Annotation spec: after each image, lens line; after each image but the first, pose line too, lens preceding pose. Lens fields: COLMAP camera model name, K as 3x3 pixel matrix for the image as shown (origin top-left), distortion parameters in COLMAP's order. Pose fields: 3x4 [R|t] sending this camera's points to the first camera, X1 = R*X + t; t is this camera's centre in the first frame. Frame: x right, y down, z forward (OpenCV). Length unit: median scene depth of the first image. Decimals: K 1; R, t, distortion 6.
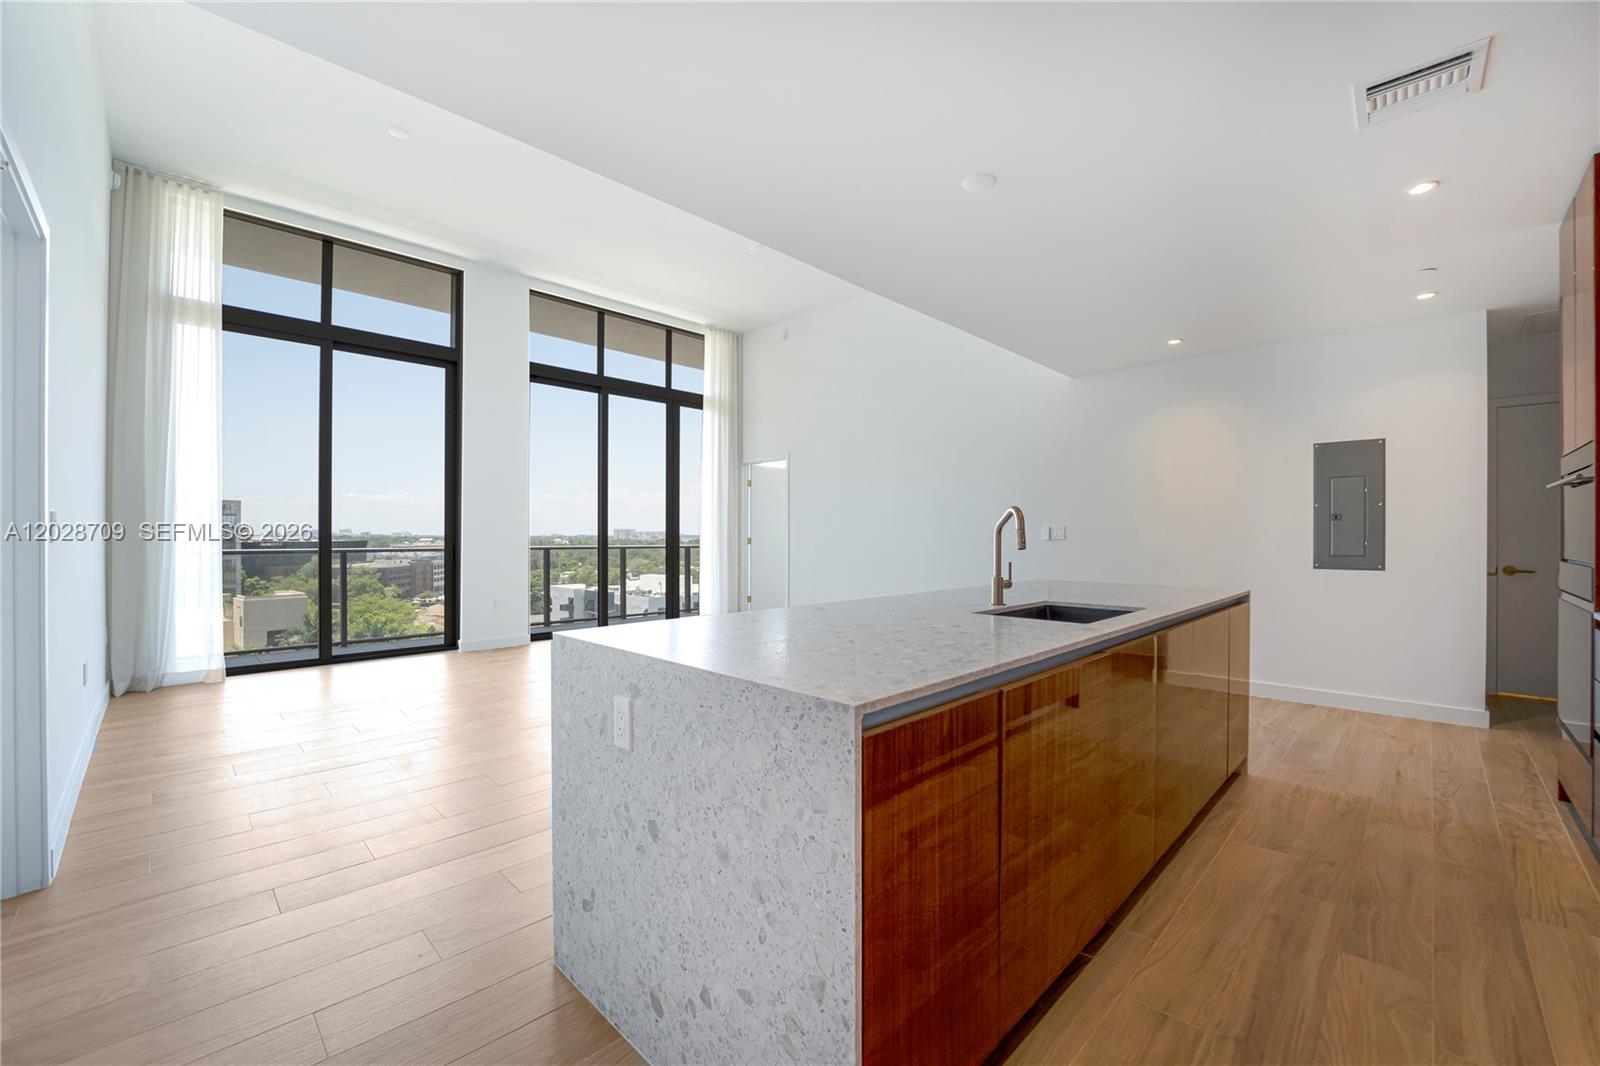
lens RADIAL K [[646.5, 0, 811.1], [0, 646.5, 540.4], [0, 0, 1]] dist [-0.014506, 0.000720]
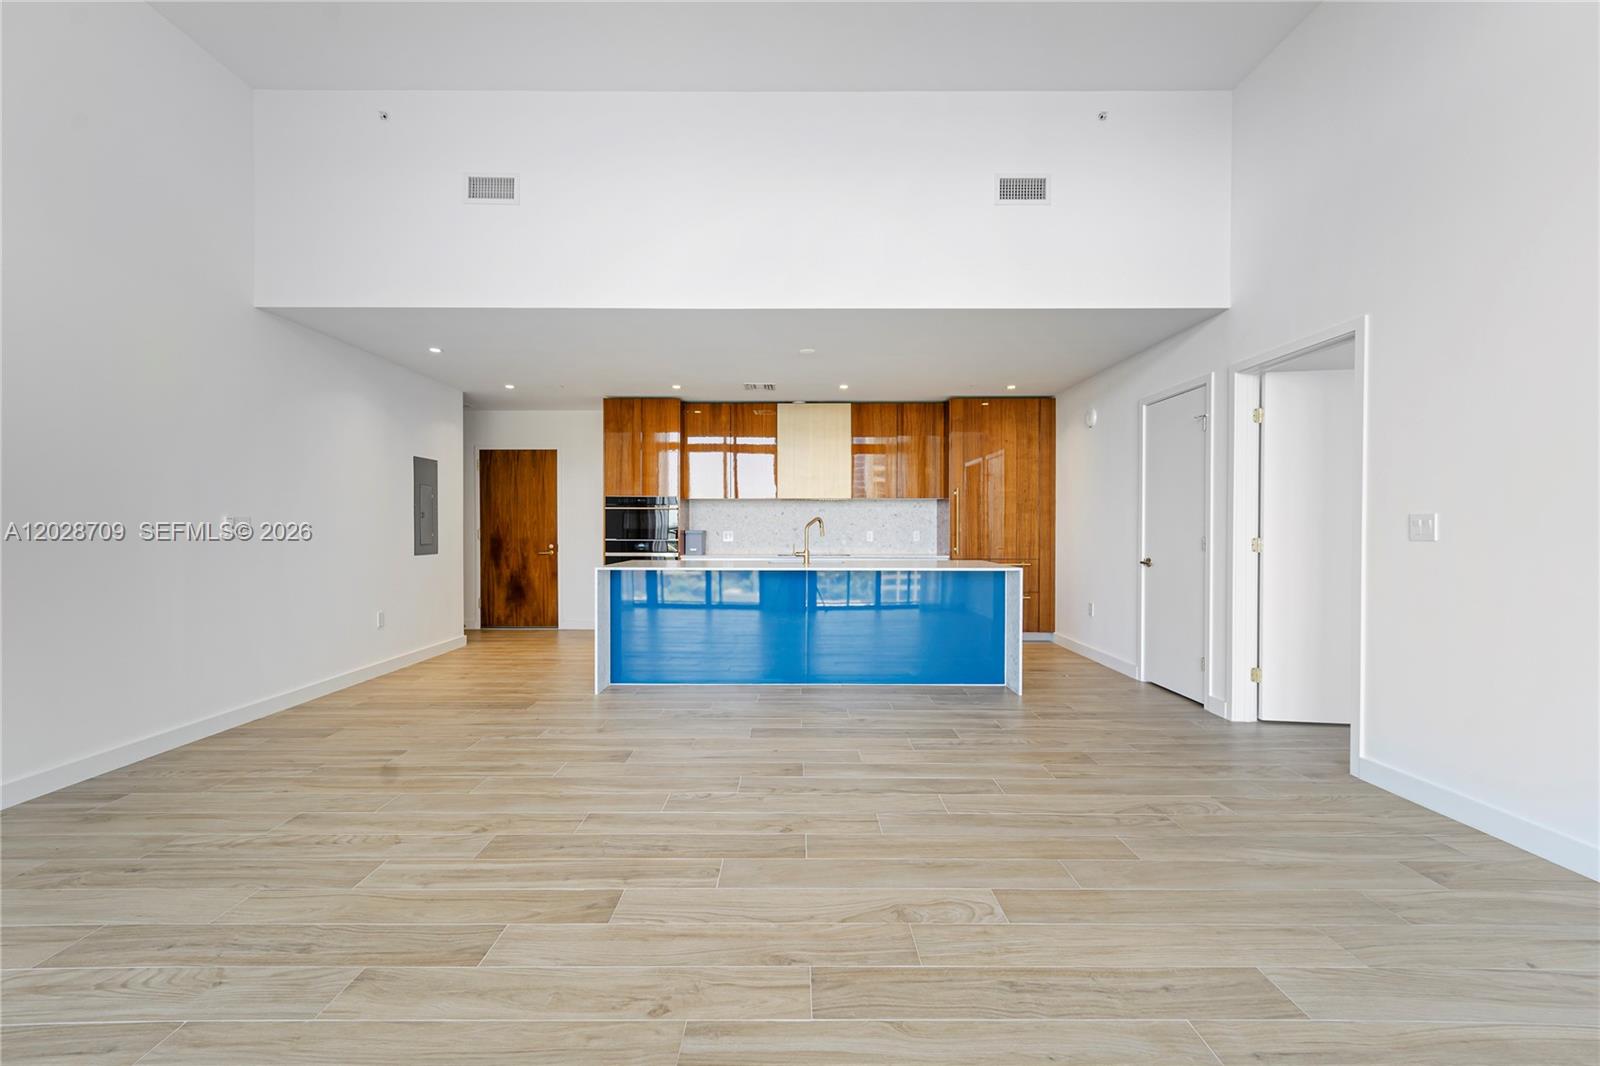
lens RADIAL K [[686.0, 0, 775.1], [0, 686.0, 535.3], [0, 0, 1]] dist [0.000303, -0.000130]
pose [[-0.694828, -0.007550, 0.719136, -0.464410], [0.004891, 0.999872, 0.015223, -0.009172], [-0.719159, 0.014095, -0.694702, 0.993564]]
